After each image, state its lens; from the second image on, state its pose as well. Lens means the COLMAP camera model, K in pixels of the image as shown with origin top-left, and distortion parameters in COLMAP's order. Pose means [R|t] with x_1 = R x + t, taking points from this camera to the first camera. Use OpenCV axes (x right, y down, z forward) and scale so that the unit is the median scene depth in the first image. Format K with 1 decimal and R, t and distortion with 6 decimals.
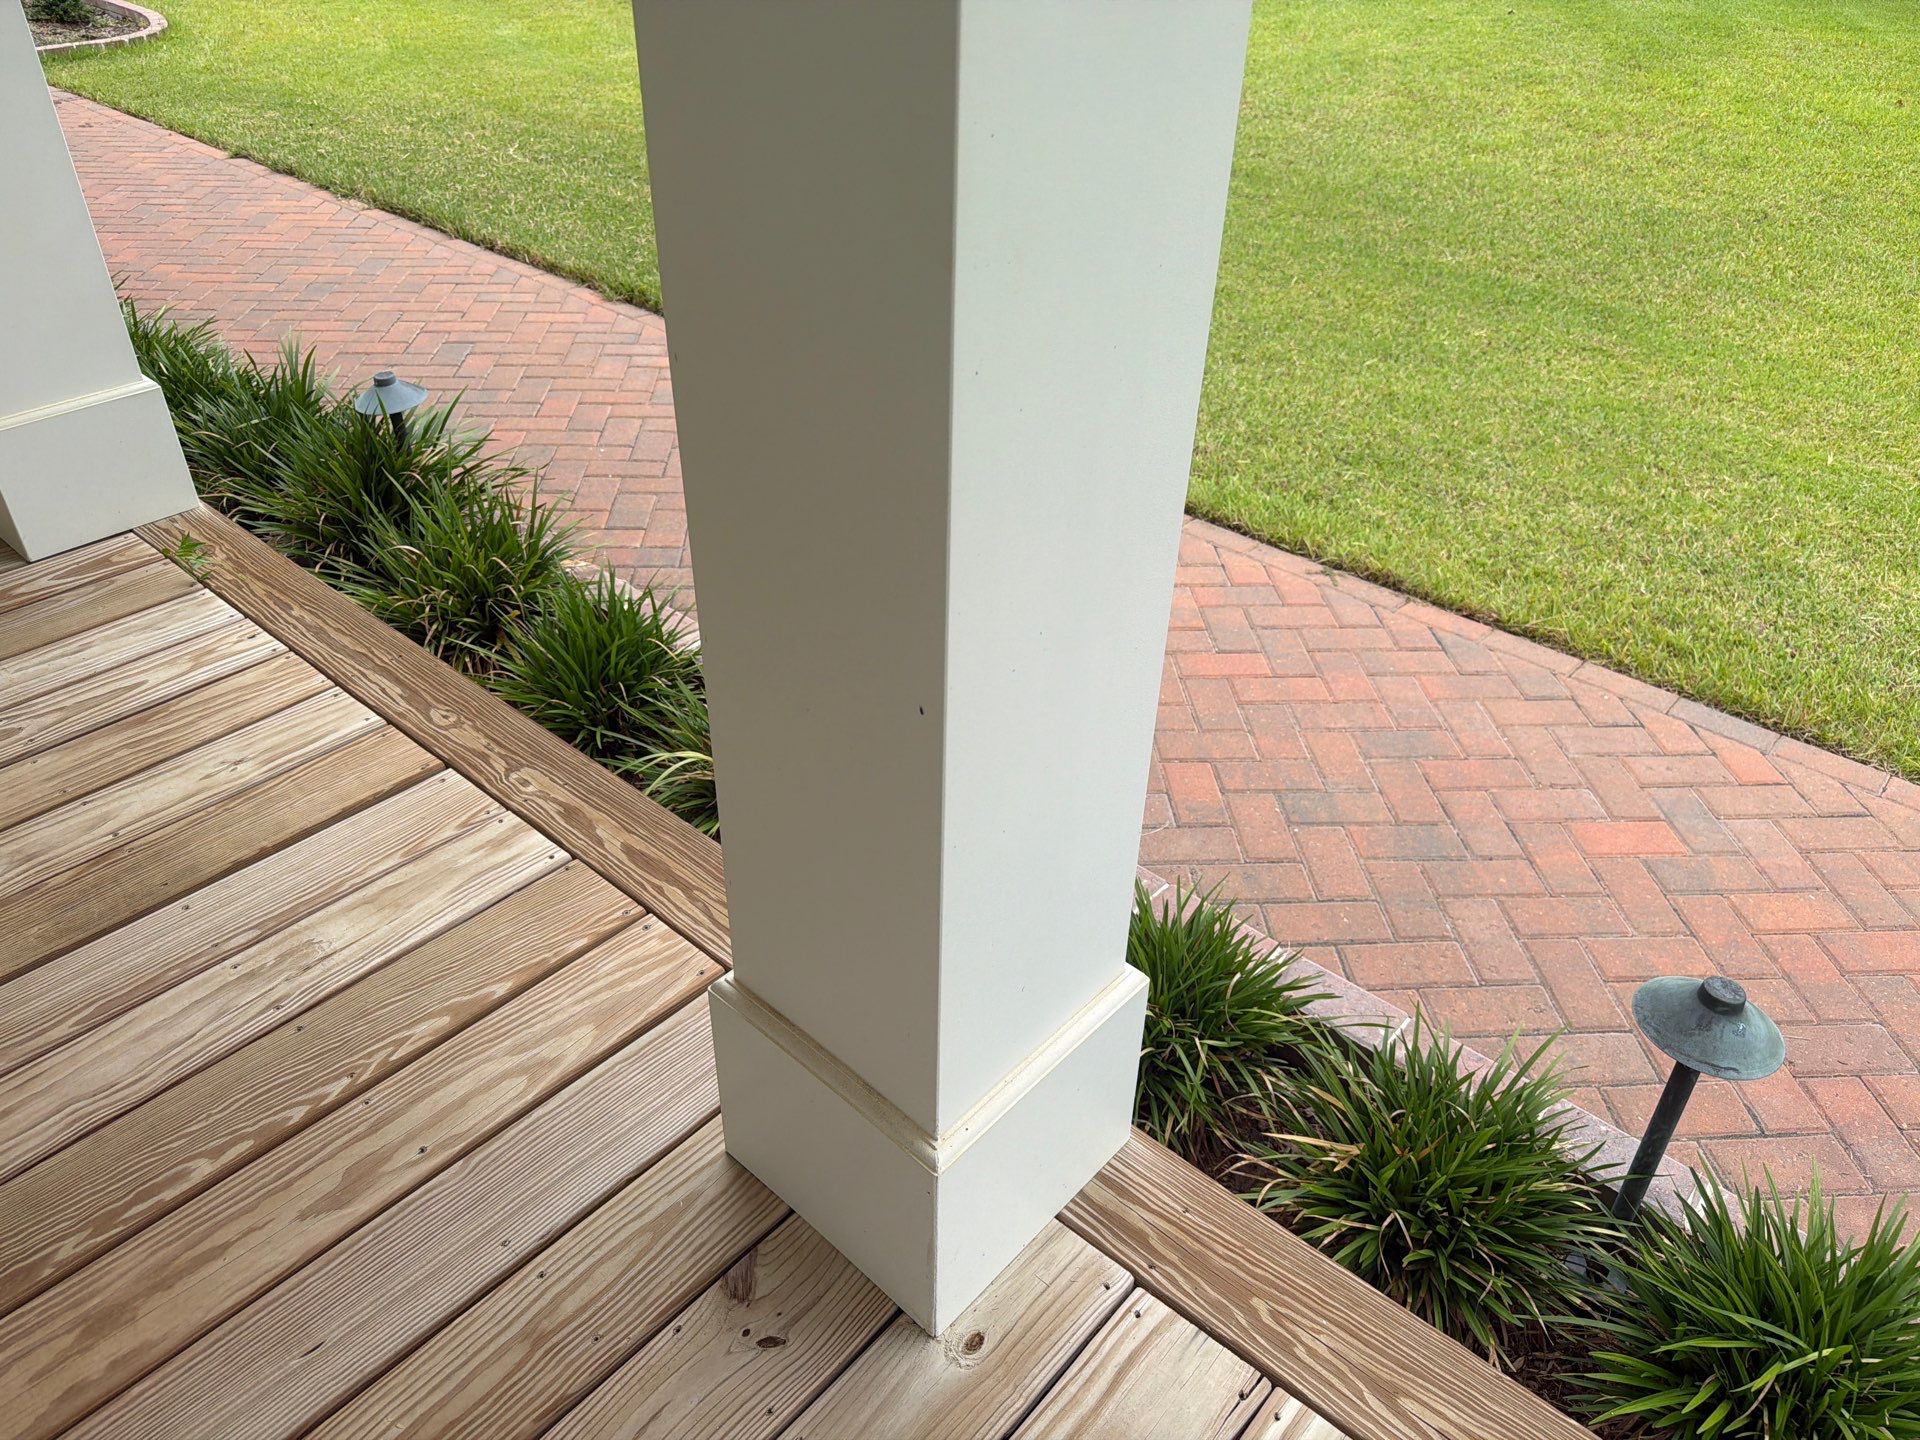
lens RADIAL K [[1390.1, 0, 959.1], [0, 1390.1, 722.5], [0, 0, 1]] dist [0.021687, -0.028720]
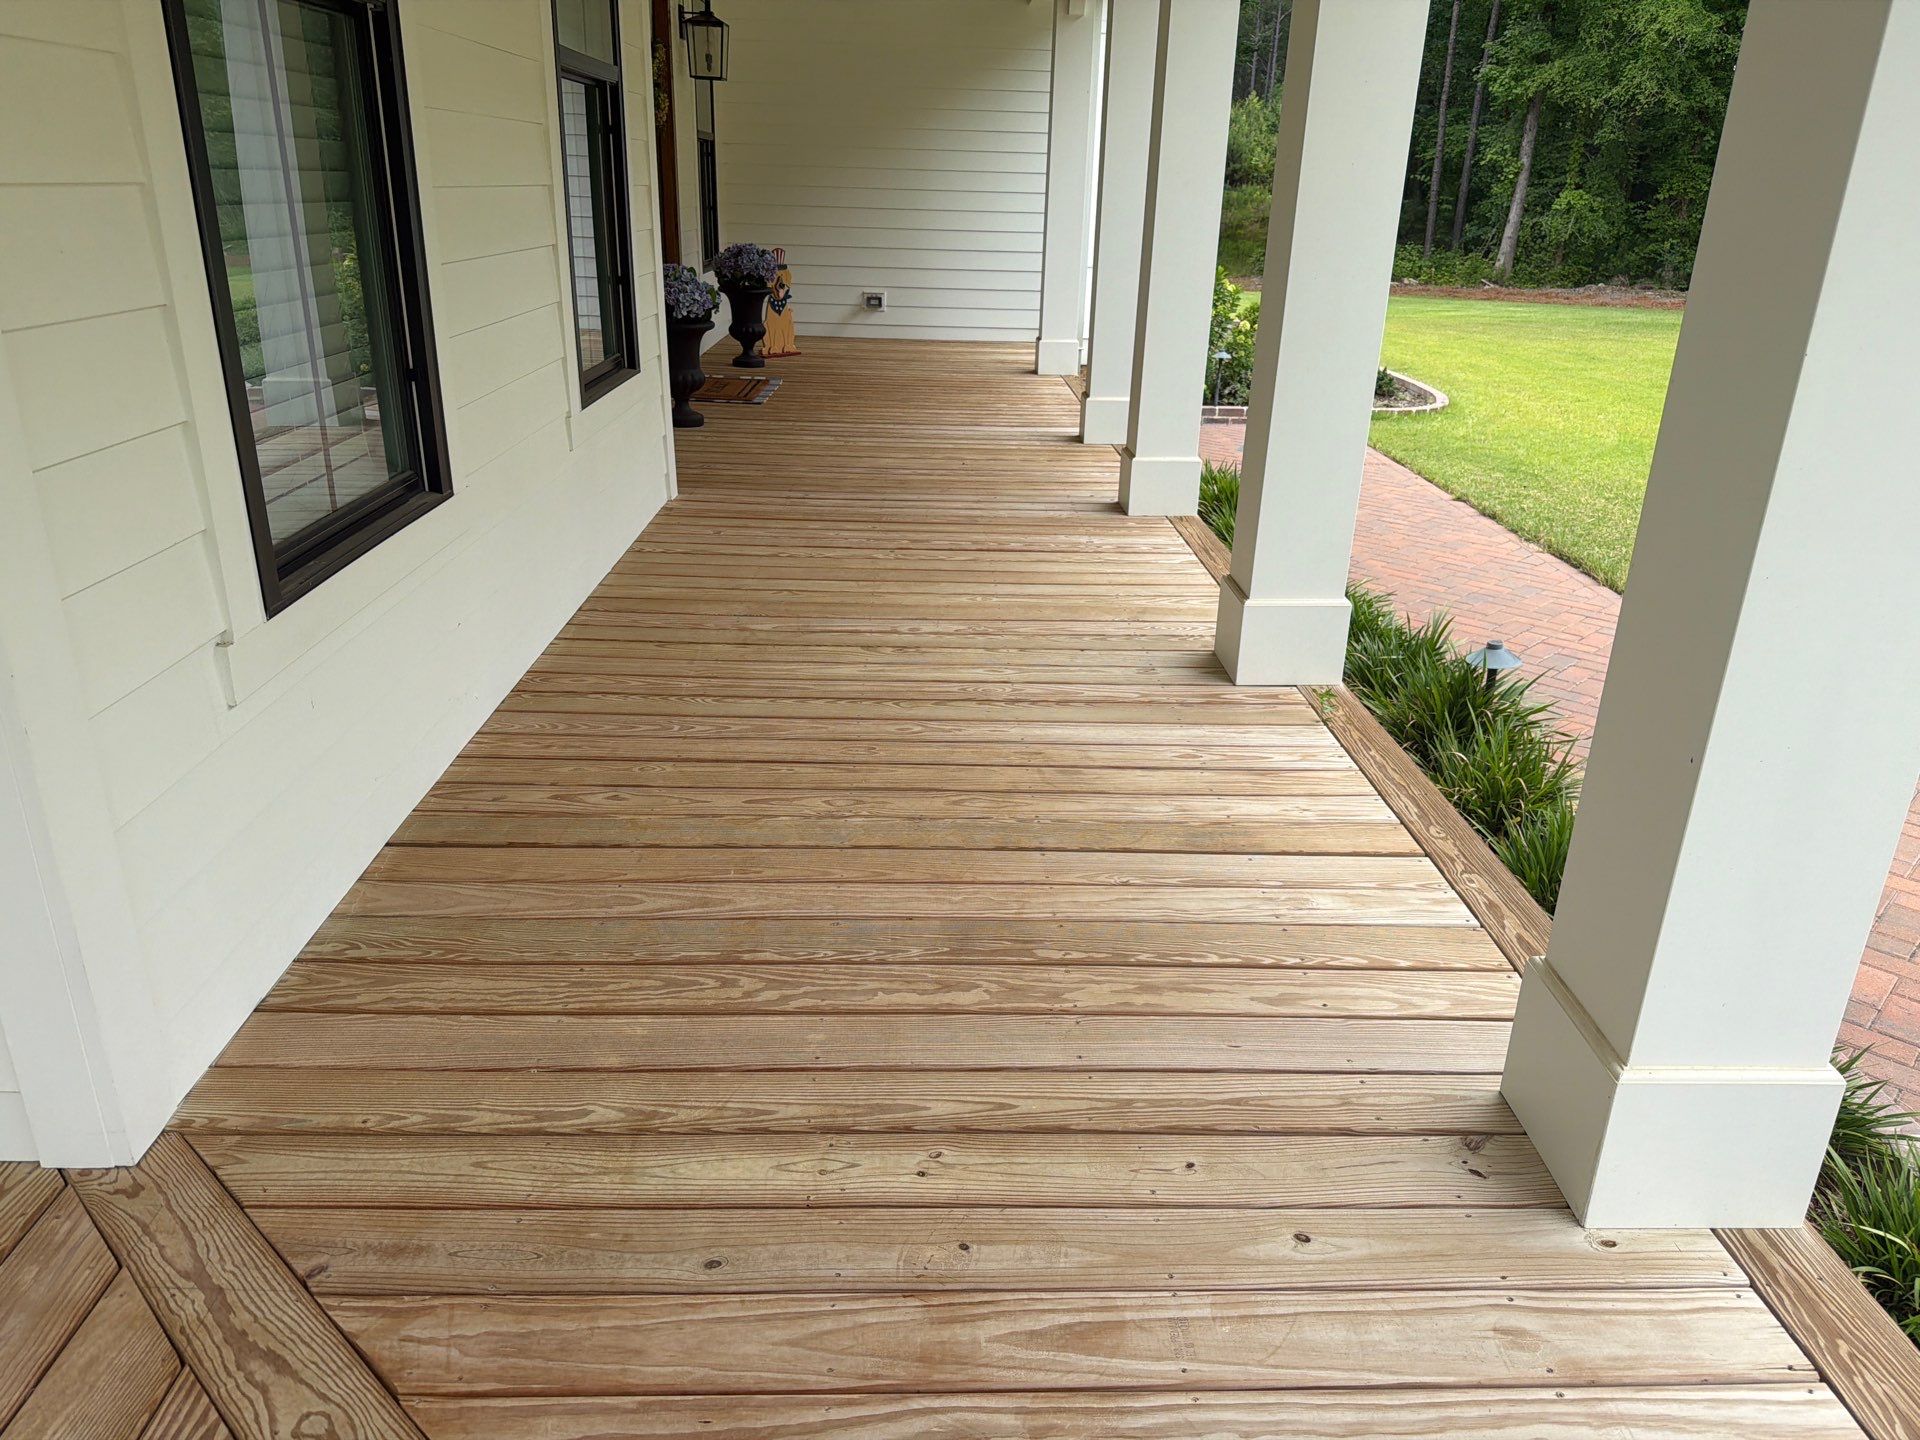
lens RADIAL K [[1390.1, 0, 956.2], [0, 1390.1, 729.6], [0, 0, 1]] dist [0.021687, -0.028720]
pose [[0.690241, 0.263419, -0.673927, 0.203653], [-0.419779, 0.904402, -0.076434, 0.190745], [0.589367, 0.335659, 0.734833, -0.346632]]
